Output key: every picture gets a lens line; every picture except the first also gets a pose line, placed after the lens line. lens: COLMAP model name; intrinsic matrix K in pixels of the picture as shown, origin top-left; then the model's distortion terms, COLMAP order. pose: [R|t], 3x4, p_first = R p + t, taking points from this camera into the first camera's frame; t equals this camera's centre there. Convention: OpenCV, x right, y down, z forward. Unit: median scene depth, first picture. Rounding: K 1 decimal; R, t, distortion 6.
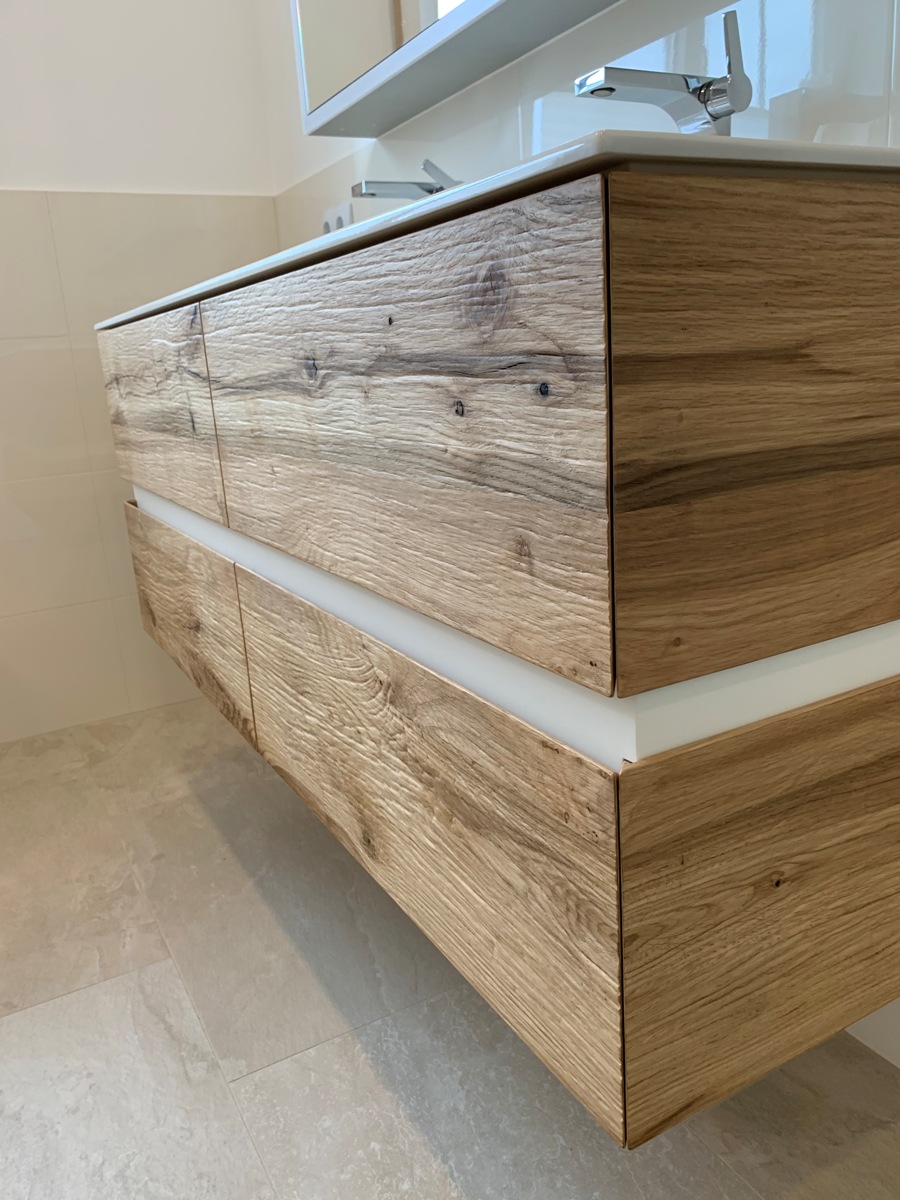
lens RADIAL K [[920.8, 0, 450.0], [0, 920.8, 600.0], [0, 0, 1]] dist [0.037087, -0.043616]
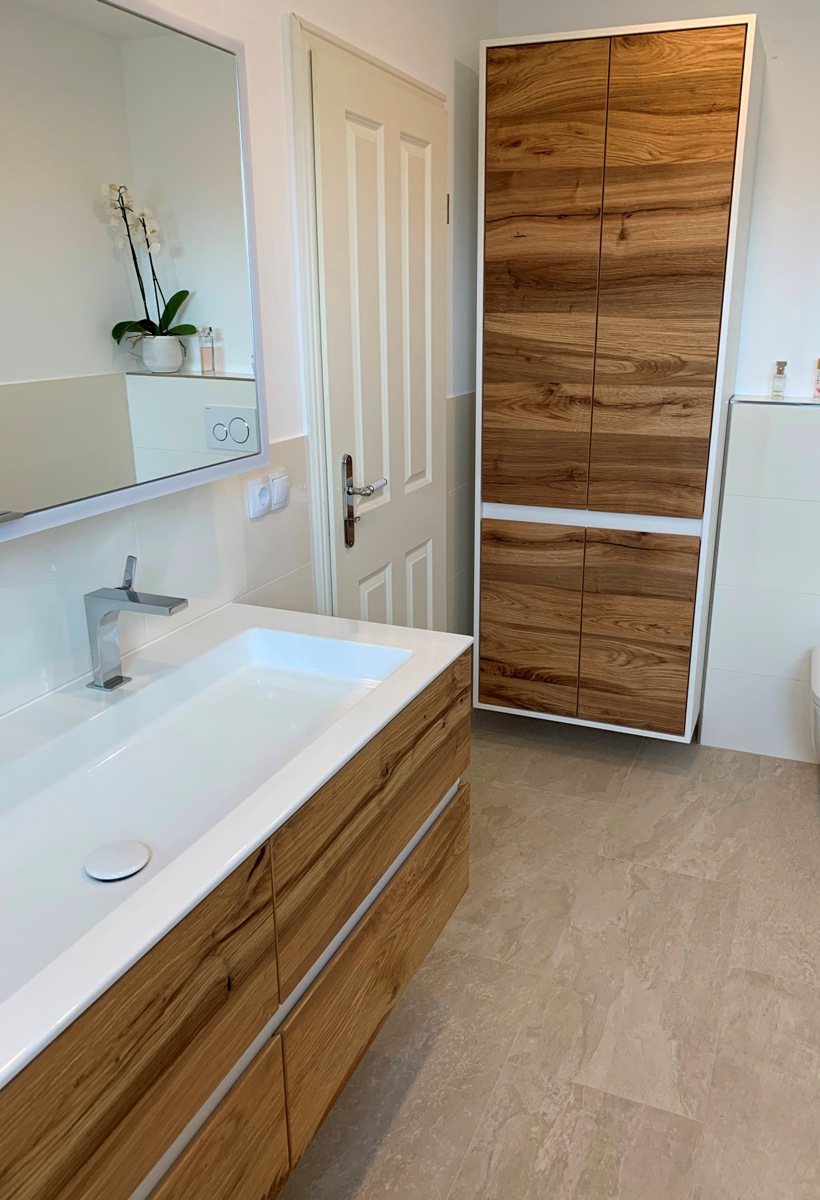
lens RADIAL K [[915.4, 0, 459.8], [0, 915.4, 594.5], [0, 0, 1]] dist [0.036272, -0.054697]
pose [[-0.639403, -0.174790, 0.748741, -2.123325], [0.232577, 0.884226, 0.405033, -1.735279], [-0.732852, 0.433119, -0.524725, 2.282700]]
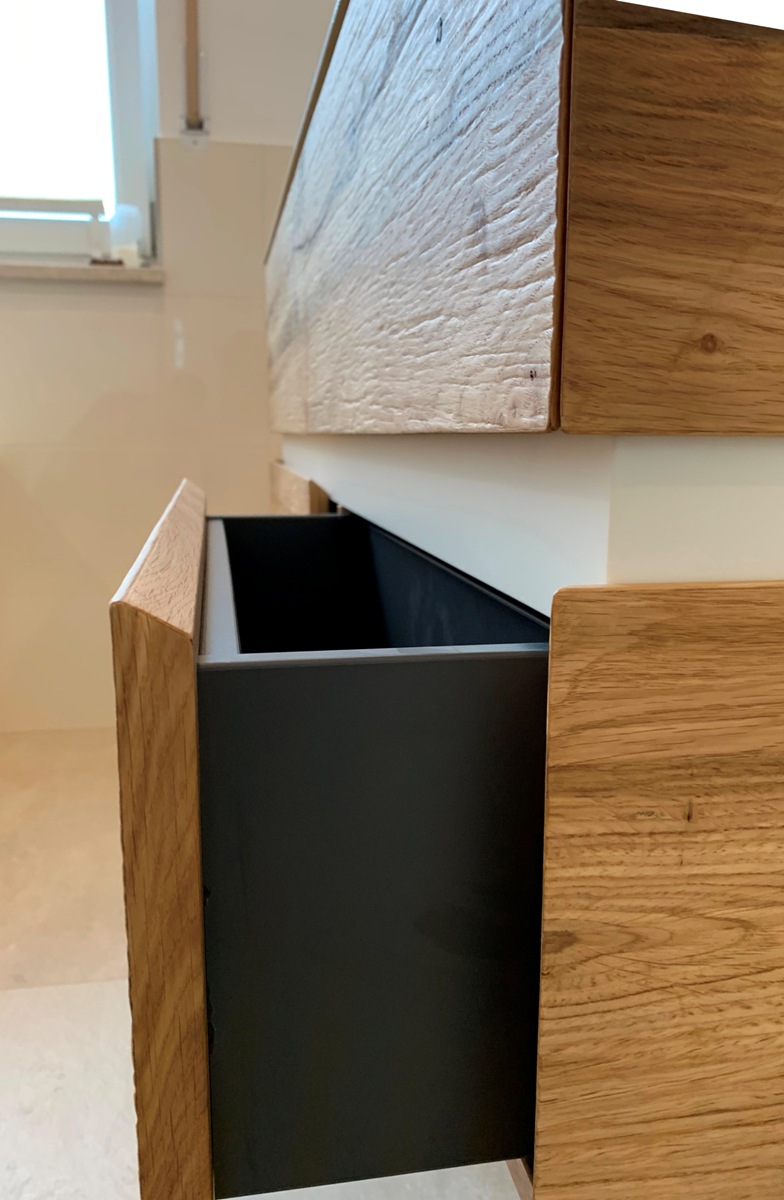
lens RADIAL K [[993.6, 0, 432.3], [0, 993.6, 628.2], [0, 0, 1]] dist [0.120467, -0.291119]
pose [[0.951849, 0.128246, -0.278452, 0.235182], [-0.146063, 0.988291, -0.044121, 0.207134], [0.269533, 0.082668, 0.959436, 0.388743]]
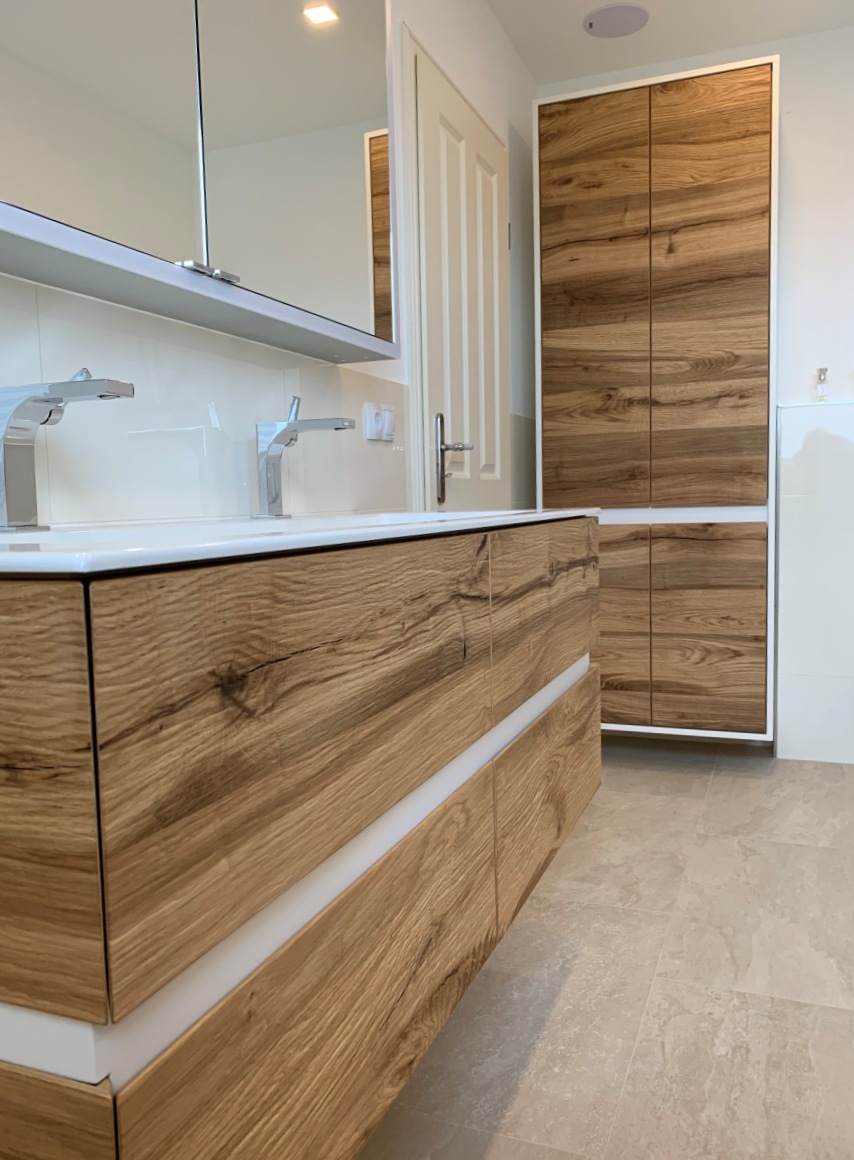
lens RADIAL K [[929.3, 0, 427.0], [0, 929.3, 580.0], [0, 0, 1]] dist [0.006023, 0.001556]
pose [[-0.632171, 0.012947, 0.774721, -1.975730], [0.261643, 0.944697, 0.197713, -0.912249], [-0.729316, 0.327689, -0.600598, 3.139365]]
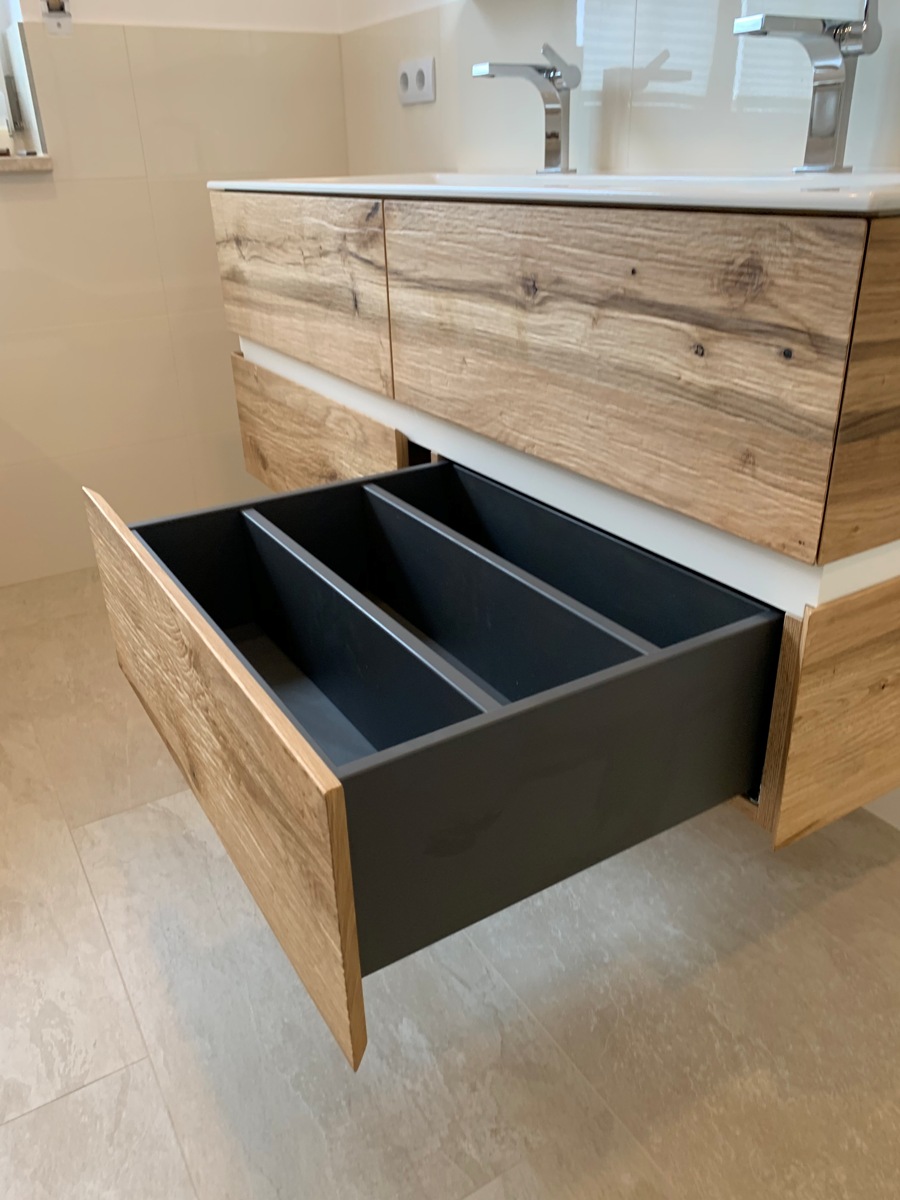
lens RADIAL K [[918.6, 0, 461.4], [0, 918.6, 594.5], [0, 0, 1]] dist [0.002856, -0.000964]
pose [[0.998178, 0.019805, 0.056990, -0.407439], [-0.029710, 0.983471, 0.178609, -0.083286], [-0.052511, -0.179977, 0.982268, -0.386442]]
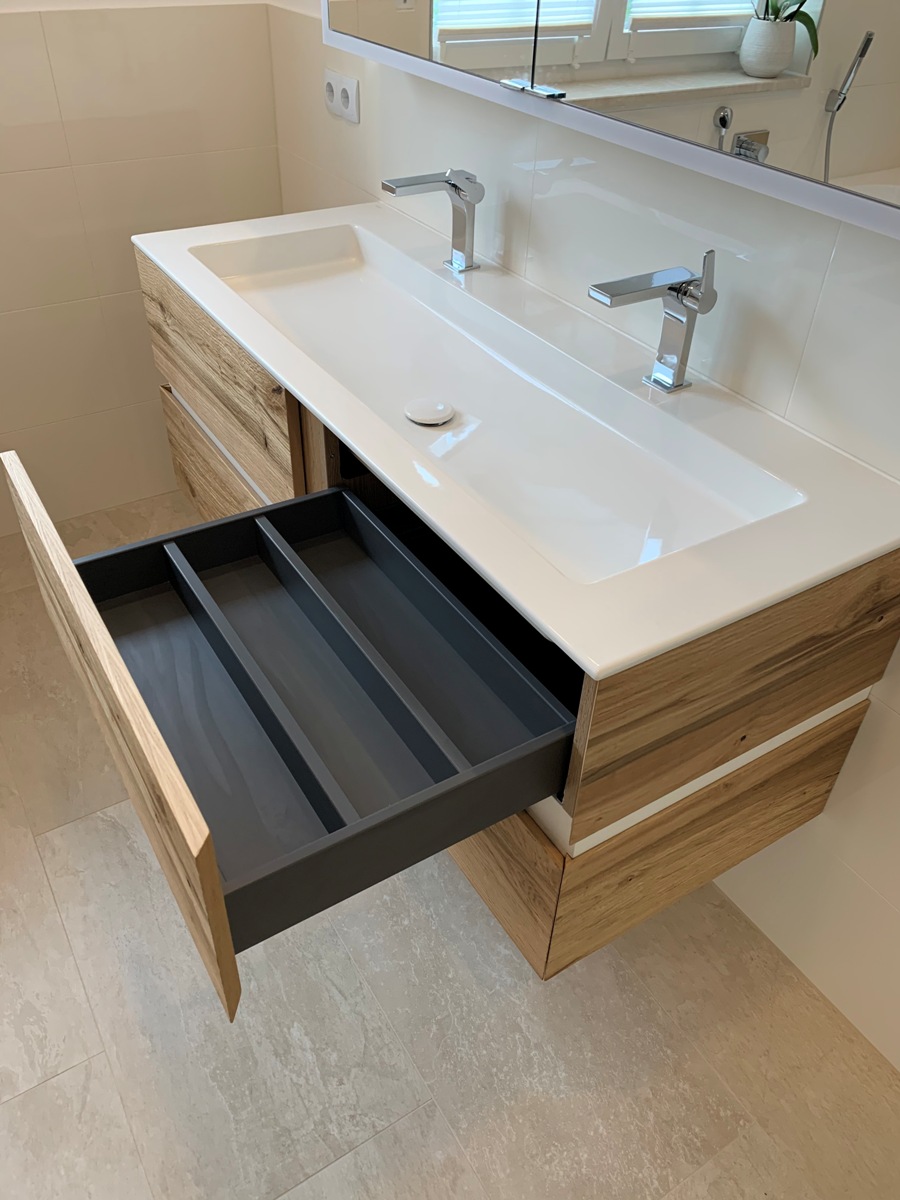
lens RADIAL K [[913.0, 0, 453.0], [0, 913.0, 603.2], [0, 0, 1]] dist [0.005990, -0.001088]
pose [[0.993263, 0.044127, 0.107151, -0.284519], [-0.083640, 0.912979, 0.399341, -1.034360], [-0.080205, -0.405612, 0.910519, -0.571892]]
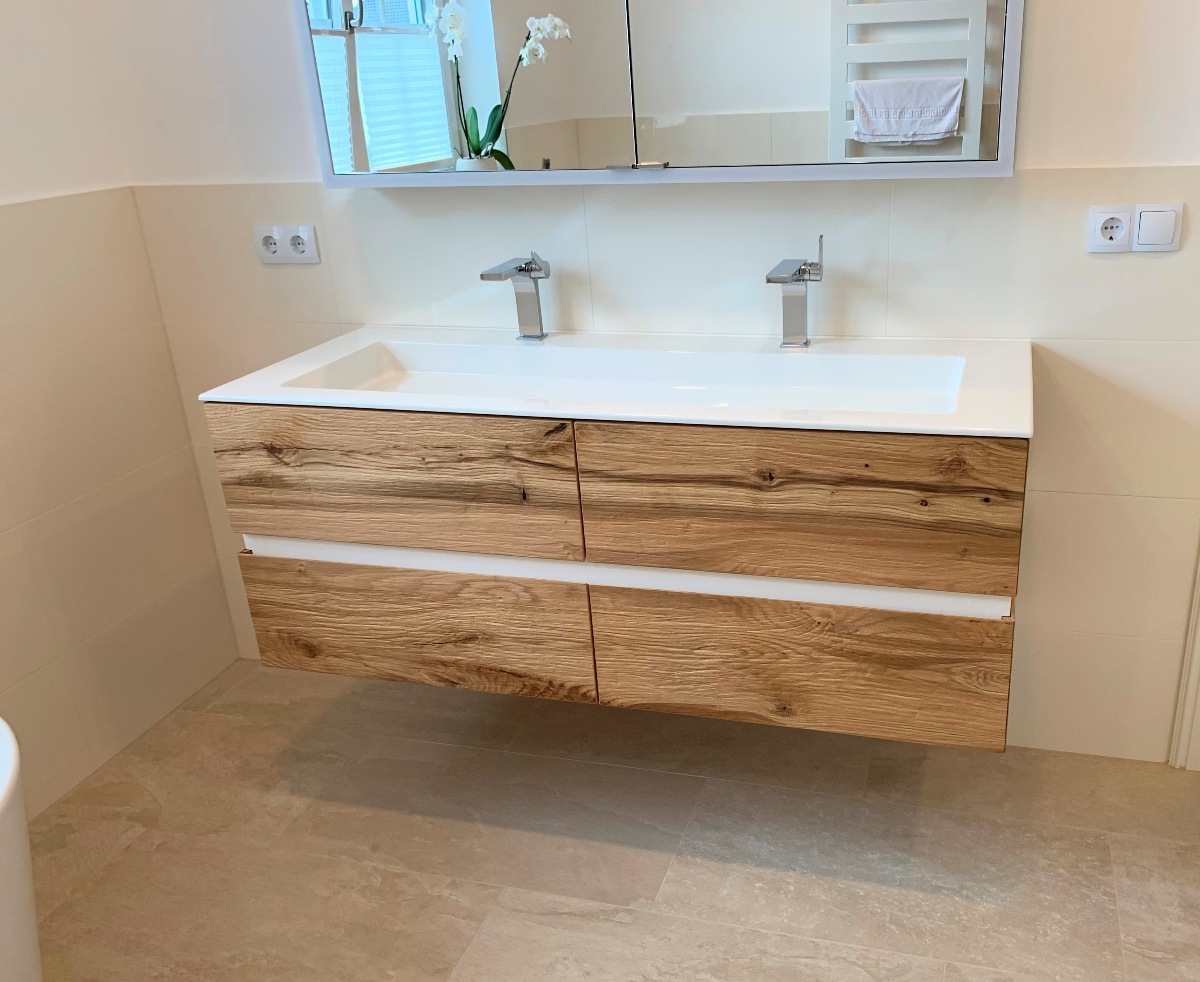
lens RADIAL K [[1069.8, 0, 695.3], [0, 1069.8, 514.5], [0, 0, 1]] dist [0.091508, -0.230343]
pose [[0.703102, -0.238907, 0.669754, -2.343138], [0.178889, 0.971007, 0.158570, -0.738182], [-0.688220, 0.008321, 0.725455, -0.674462]]
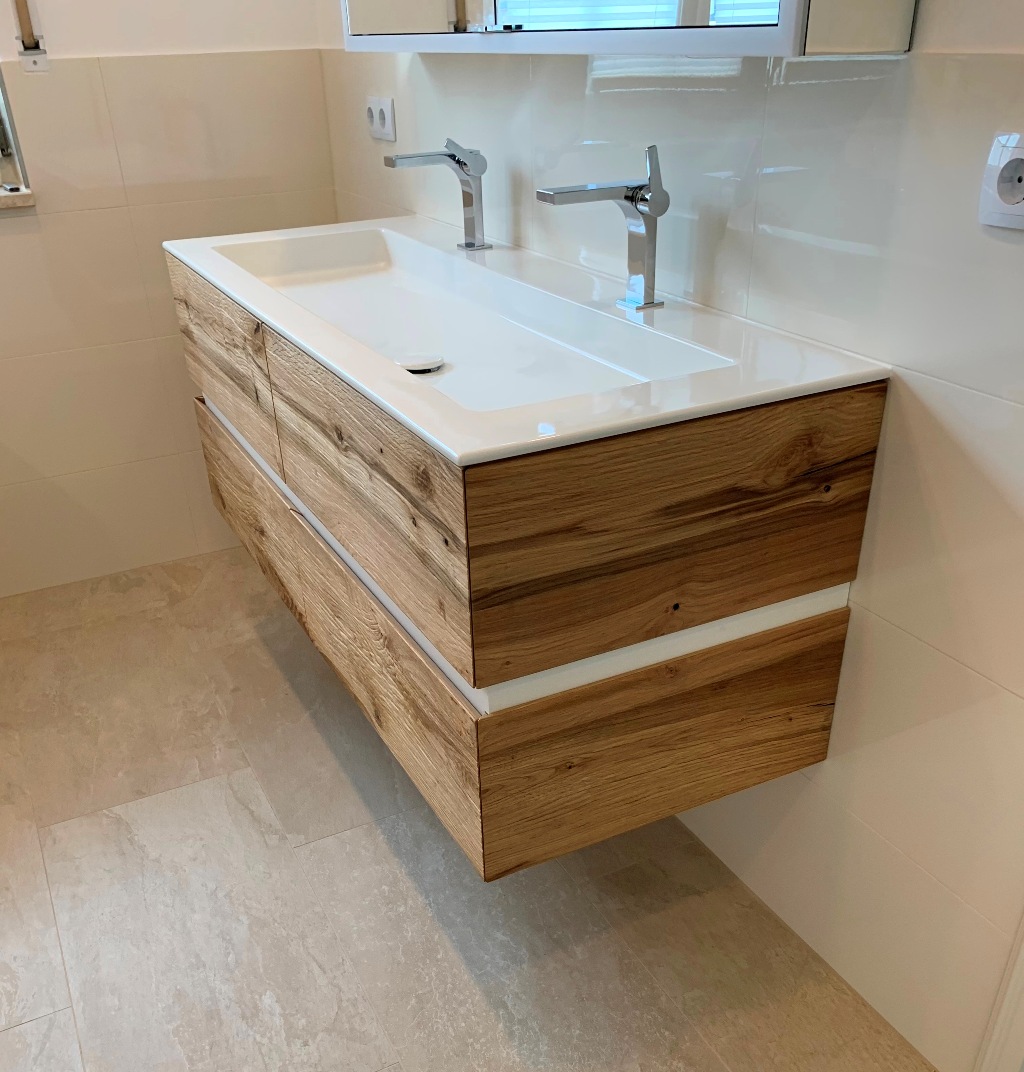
lens RADIAL K [[1036.6, 0, 507.7], [0, 1036.6, 684.3], [0, 0, 1]] dist [0.089120, -0.188931]
pose [[0.998548, 0.052347, -0.012706, 0.237794], [-0.046154, 0.953047, 0.299284, -0.521062], [0.027776, -0.298263, 0.954080, -1.068526]]
